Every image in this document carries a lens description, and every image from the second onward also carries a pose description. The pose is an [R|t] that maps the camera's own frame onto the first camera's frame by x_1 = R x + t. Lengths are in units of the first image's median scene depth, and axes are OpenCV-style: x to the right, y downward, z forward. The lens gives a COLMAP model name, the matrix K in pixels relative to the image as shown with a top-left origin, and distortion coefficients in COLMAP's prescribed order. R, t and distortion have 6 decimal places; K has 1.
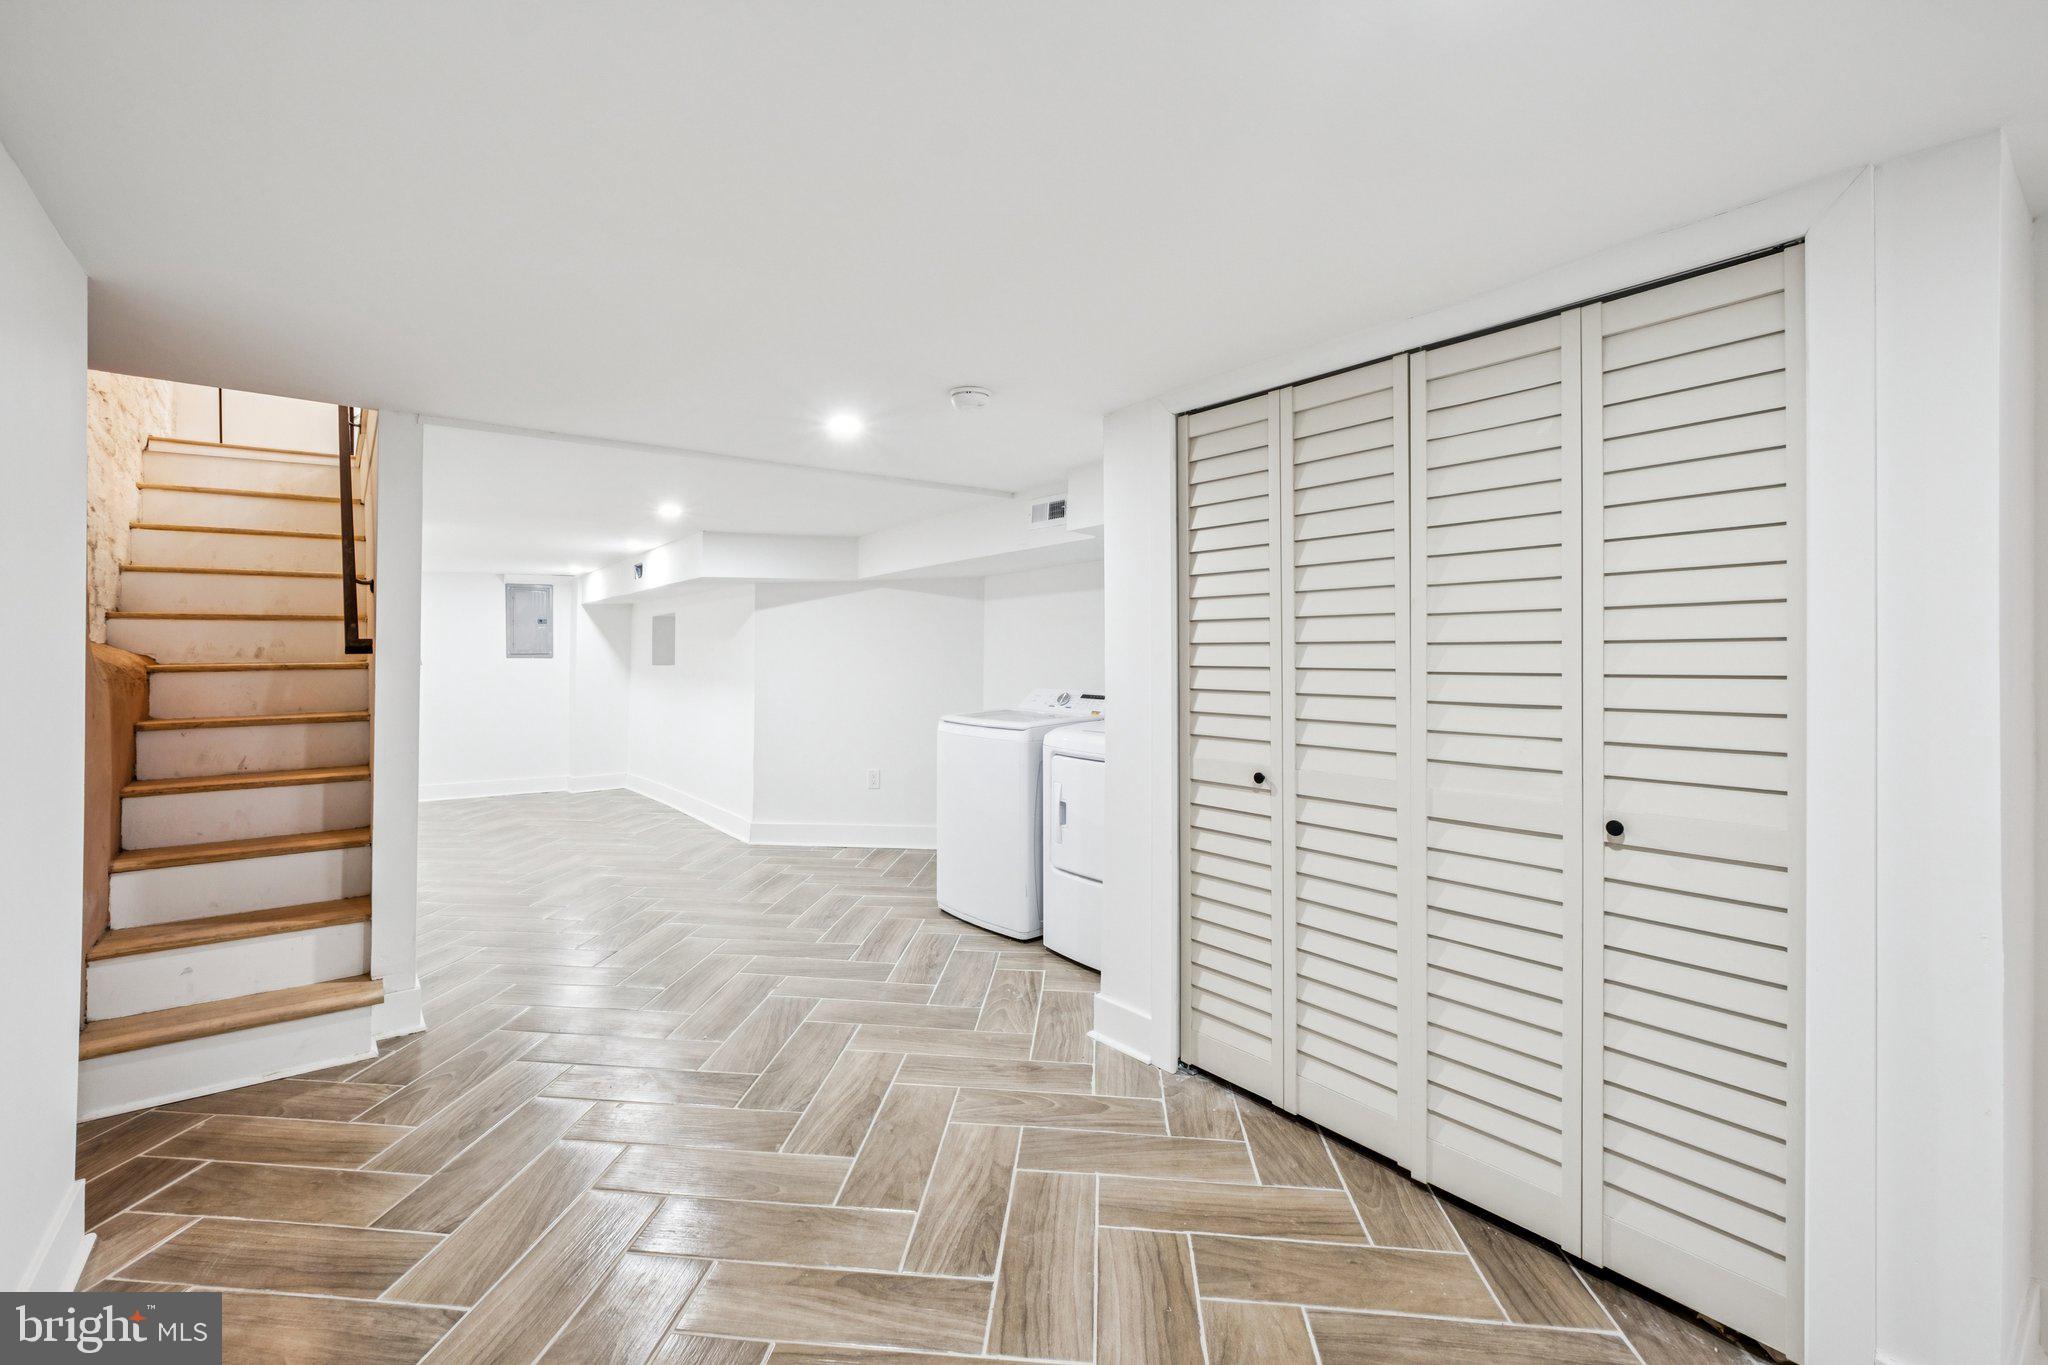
lens RADIAL K [[892.8, 0, 1012.3], [0, 892.8, 670.4], [0, 0, 1]] dist [-0.004186, -0.000456]
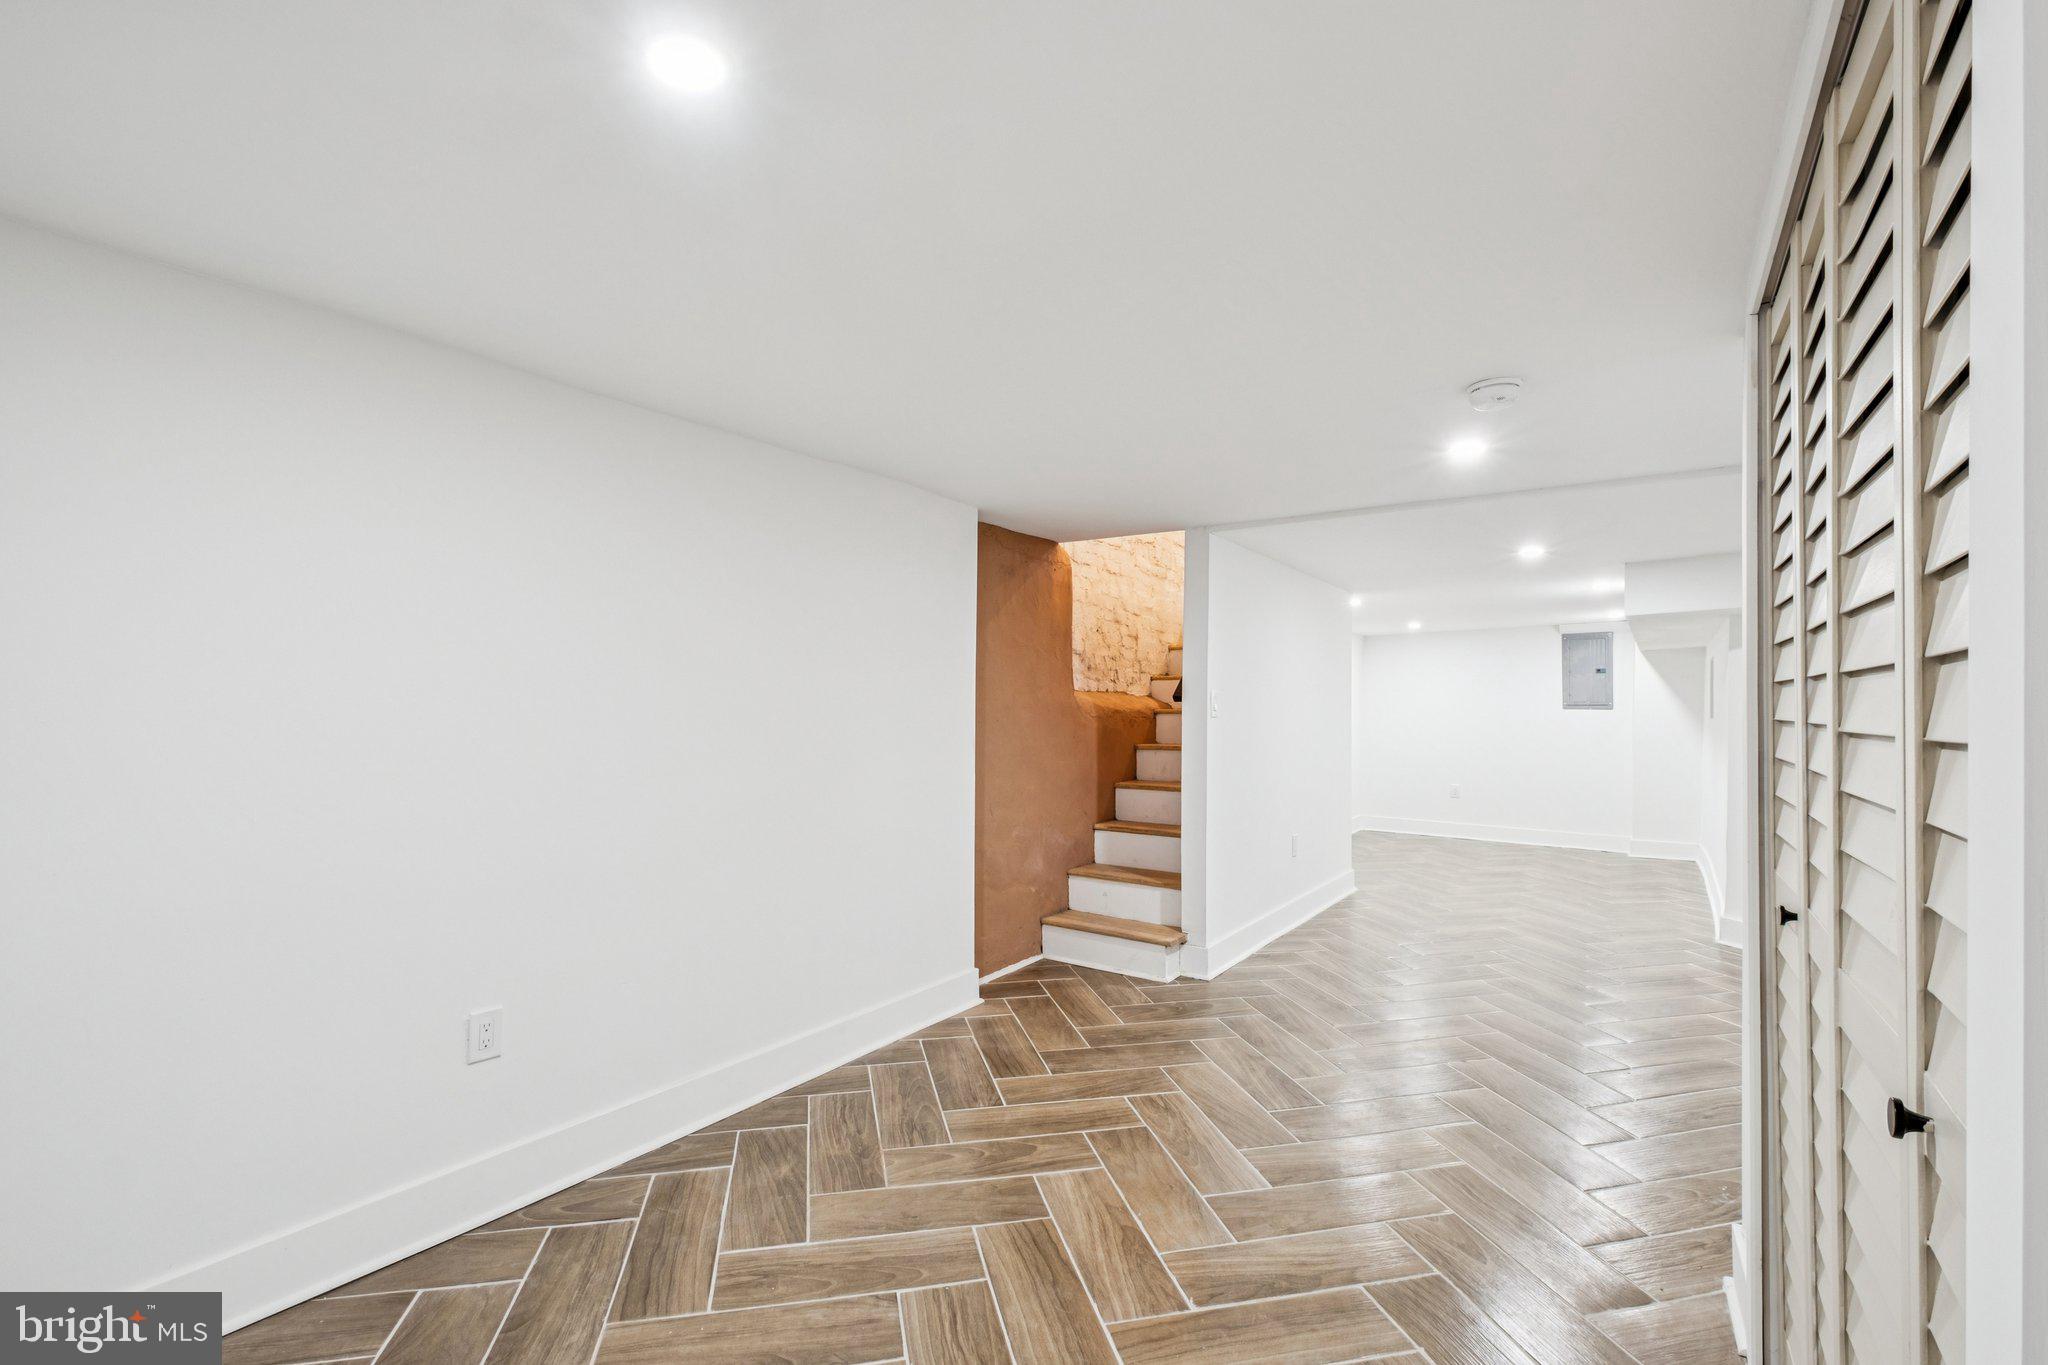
lens RADIAL K [[903.5, 0, 1012.5], [0, 903.5, 705.9], [0, 0, 1]] dist [-0.000989, -0.000125]
pose [[0.310255, 0.009297, -0.950608, 0.583086], [-0.025509, 0.999674, 0.001452, -0.008611], [0.950311, 0.023798, 0.310391, 0.295490]]
